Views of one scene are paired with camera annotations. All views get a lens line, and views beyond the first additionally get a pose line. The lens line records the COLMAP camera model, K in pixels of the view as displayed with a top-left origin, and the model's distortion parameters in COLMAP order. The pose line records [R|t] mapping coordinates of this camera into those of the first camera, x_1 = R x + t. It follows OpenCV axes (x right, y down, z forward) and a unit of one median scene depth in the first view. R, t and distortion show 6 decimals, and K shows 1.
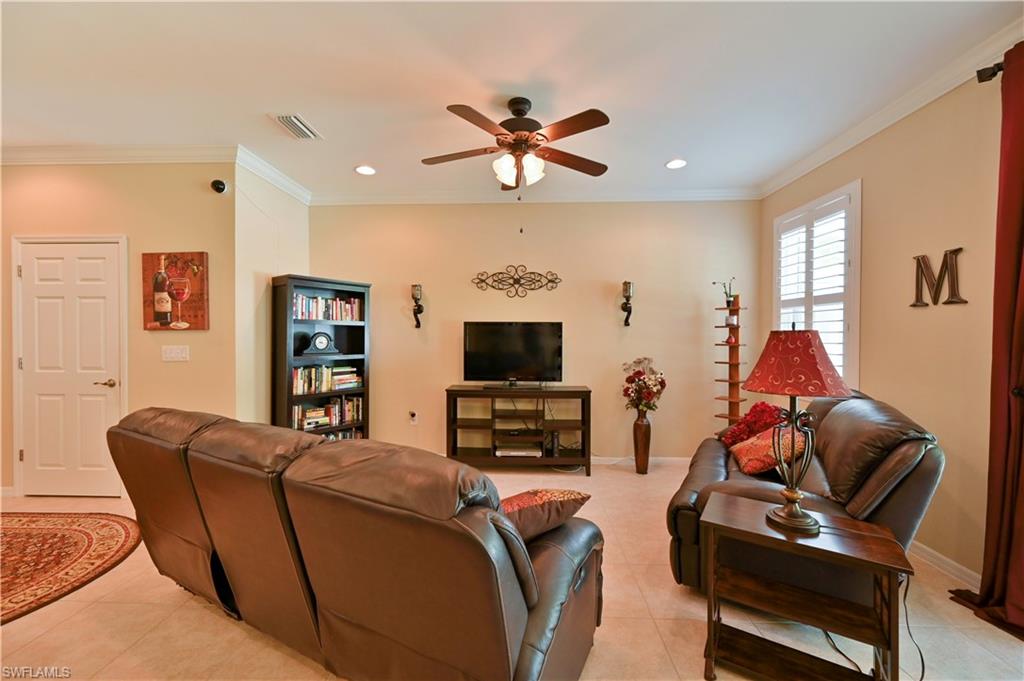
lens RADIAL K [[402.7, 0, 512.3], [0, 402.7, 339.2], [0, 0, 1]] dist [-0.001479, 0.000339]
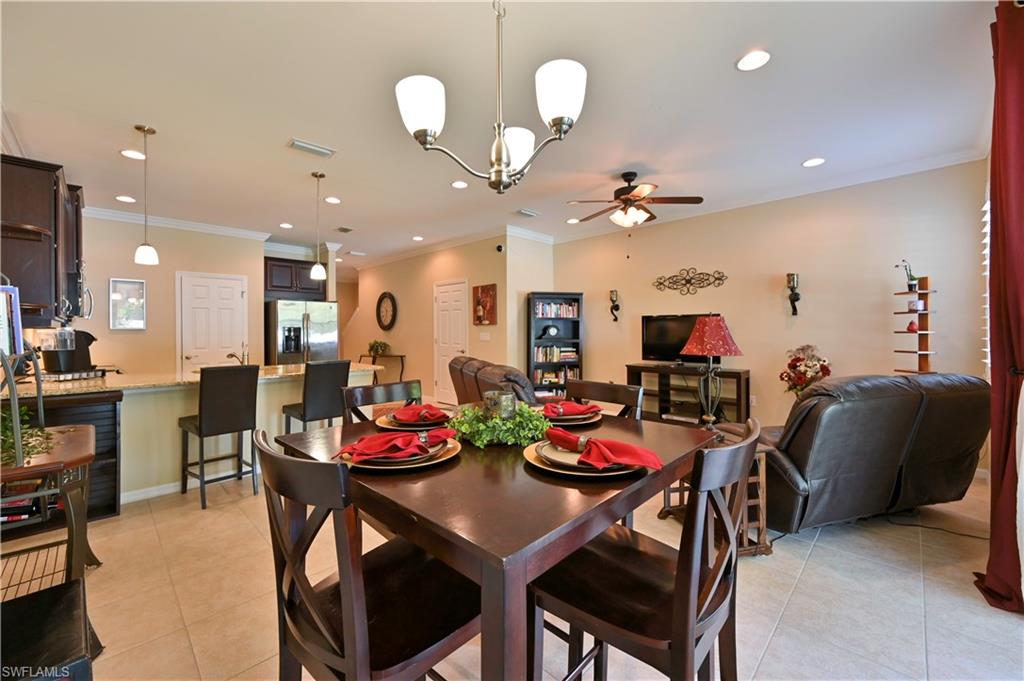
lens RADIAL K [[406.0, 0, 512.1], [0, 406.0, 333.6], [0, 0, 1]] dist [-0.001027, -0.000400]
pose [[0.736711, -0.001195, -0.676206, 0.528781], [-0.000693, 0.999997, -0.002522, 0.021326], [0.676207, 0.002326, 0.736708, -0.320820]]
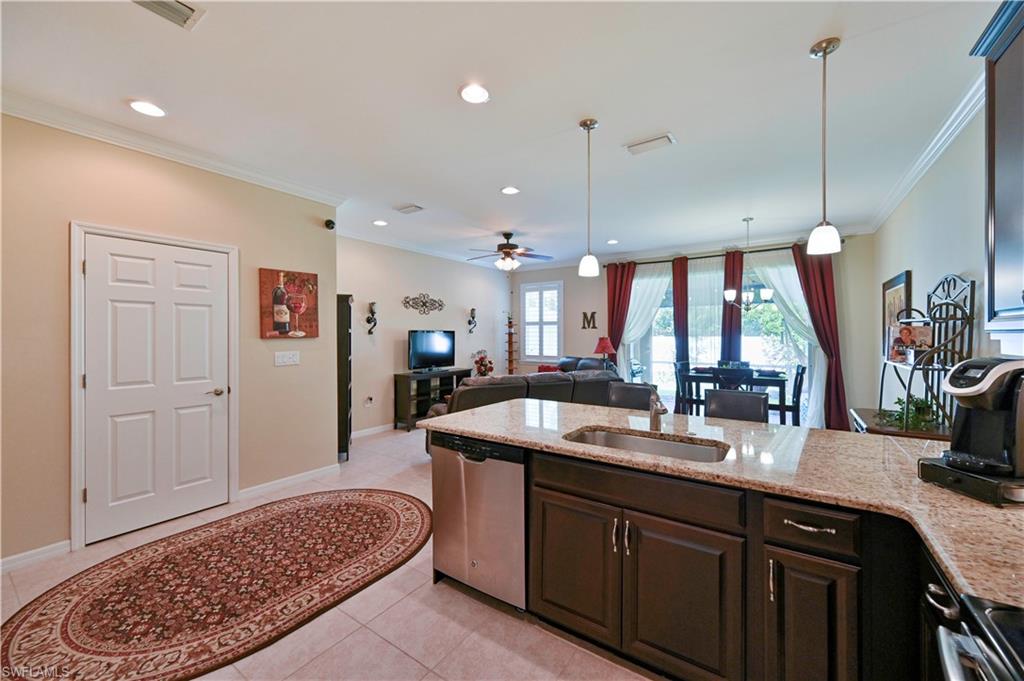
lens RADIAL K [[406.0, 0, 512.1], [0, 406.0, 333.6], [0, 0, 1]] dist [-0.001027, -0.000400]
pose [[0.537741, -0.000506, 0.843110, -1.320735], [0.011551, 0.999910, -0.006767, -0.018077], [-0.843031, 0.013378, 0.537699, -0.148708]]
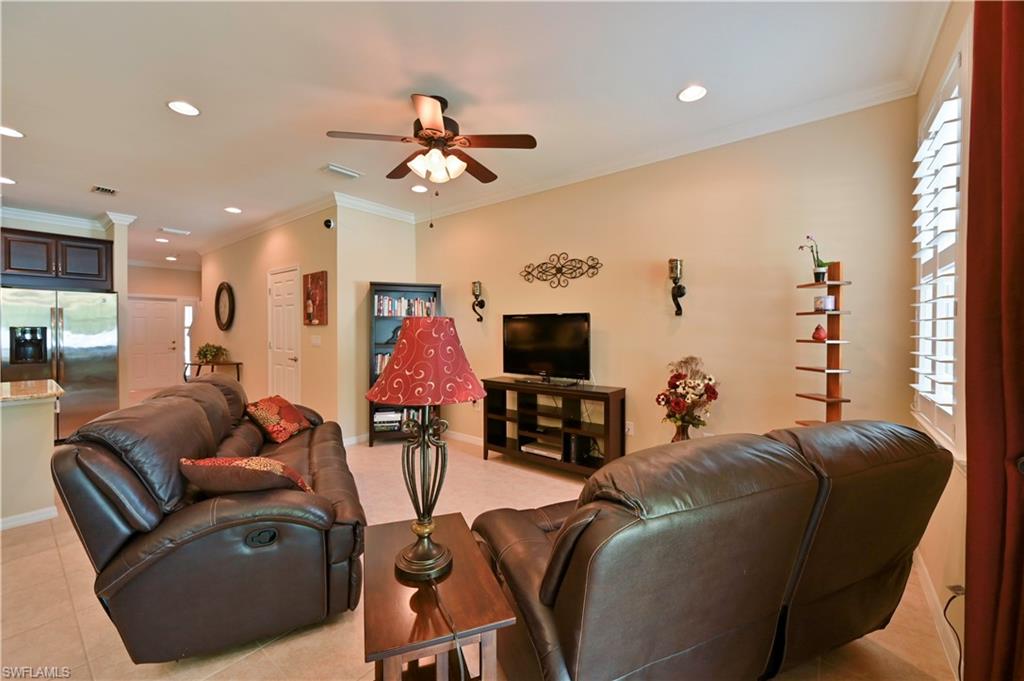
lens RADIAL K [[406.0, 0, 512.1], [0, 406.0, 333.6], [0, 0, 1]] dist [-0.001027, -0.000400]
pose [[0.805208, 0.004191, -0.592978, 0.567639], [-0.004601, 0.999989, 0.000820, 0.003606], [0.592975, 0.002068, 0.805218, 0.202392]]
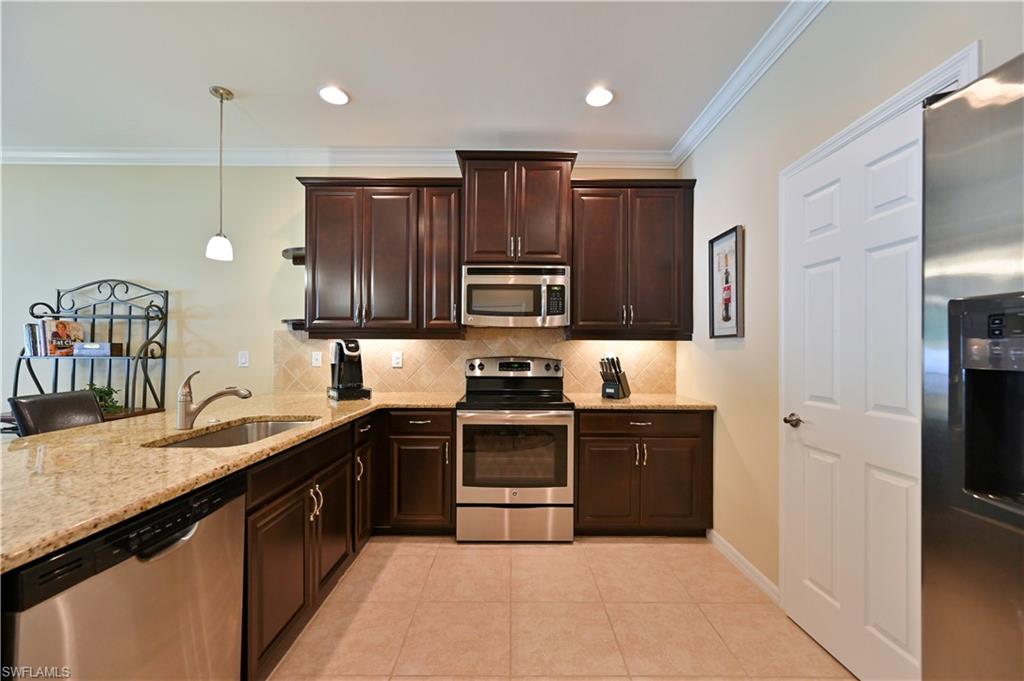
lens RADIAL K [[407.2, 0, 513.6], [0, 407.2, 348.1], [0, 0, 1]] dist [-0.000612, -0.000122]
pose [[-0.999227, -0.006058, -0.038846, -1.090682], [-0.006300, 0.999962, 0.006091, 0.016562], [0.038807, 0.006331, -0.999227, 0.499637]]
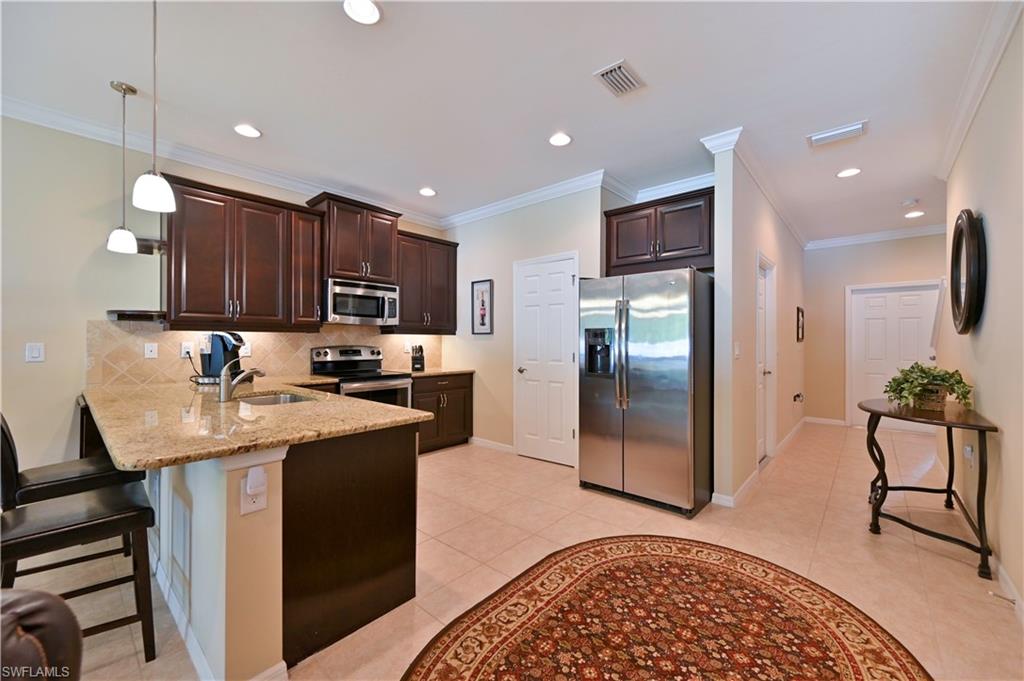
lens RADIAL K [[402.7, 0, 512.3], [0, 402.7, 339.2], [0, 0, 1]] dist [-0.001479, 0.000339]
pose [[-0.638046, -0.006040, -0.769974, -0.511593], [-0.009965, 0.999950, 0.000413, 0.016152], [0.769933, 0.007937, -0.638075, 0.750429]]
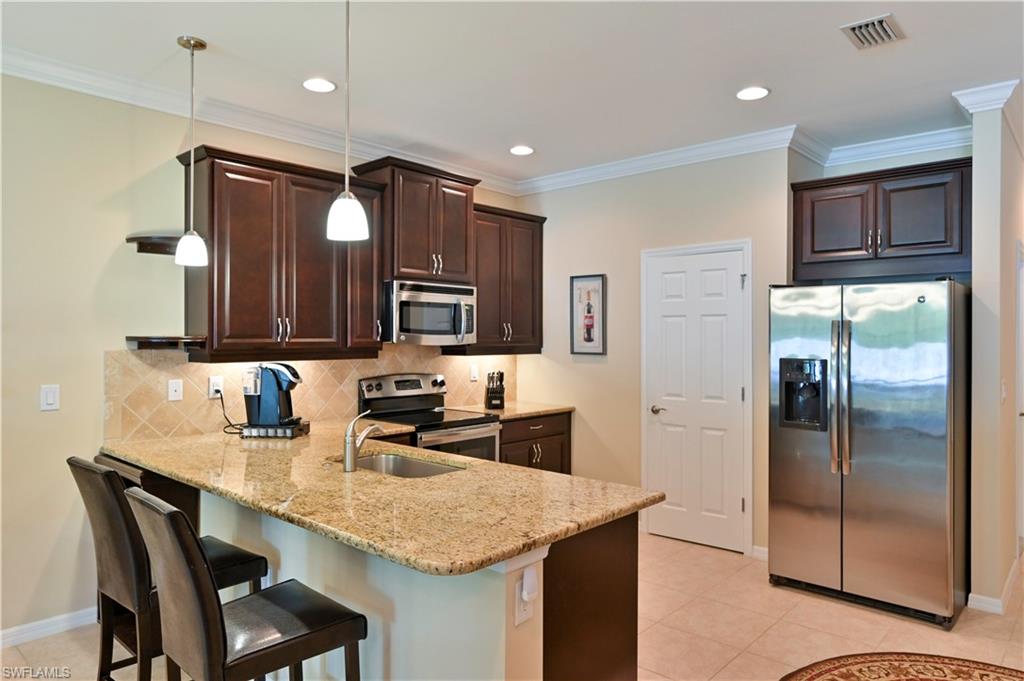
lens RADIAL K [[655.2, 0, 511.1], [0, 655.2, 333.1], [0, 0, 1]] dist [-0.002296, 0.000230]
pose [[-0.647412, -0.005807, -0.762118, -0.243049], [-0.010538, 0.999944, 0.001333, -0.046927], [0.762068, 0.008895, -0.647436, 0.641029]]
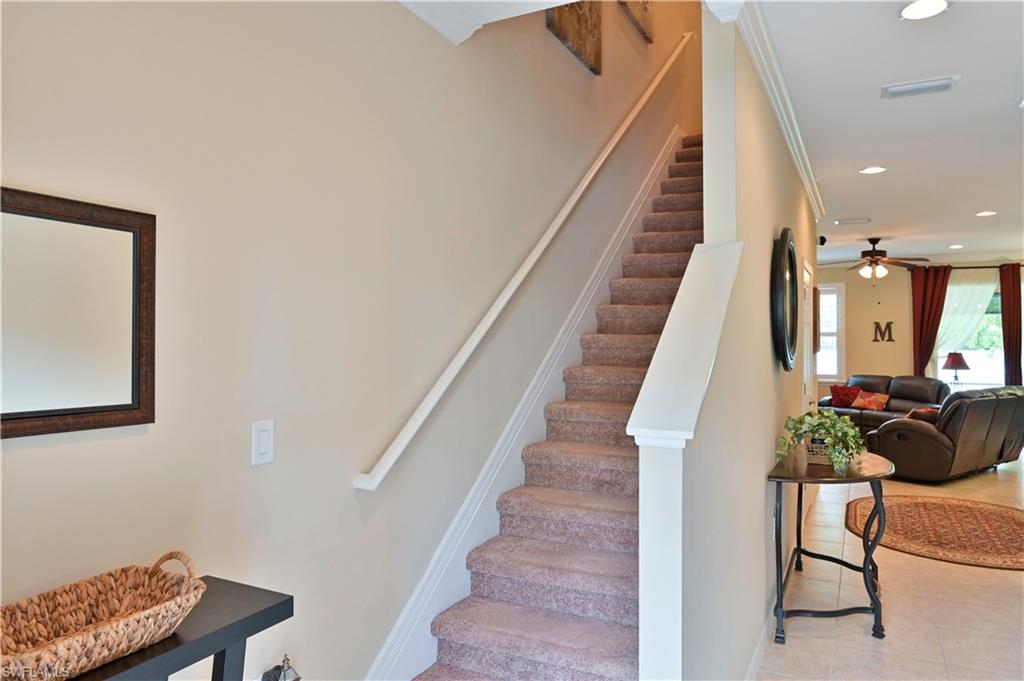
lens RADIAL K [[677.9, 0, 512.0], [0, 677.9, 340.5], [0, 0, 1]] dist [-0.004097, -0.001850]
pose [[0.432352, 0.002316, 0.901702, -2.732127], [0.006797, 0.999960, -0.005828, -0.051633], [-0.901679, 0.008648, 0.432319, 0.840777]]
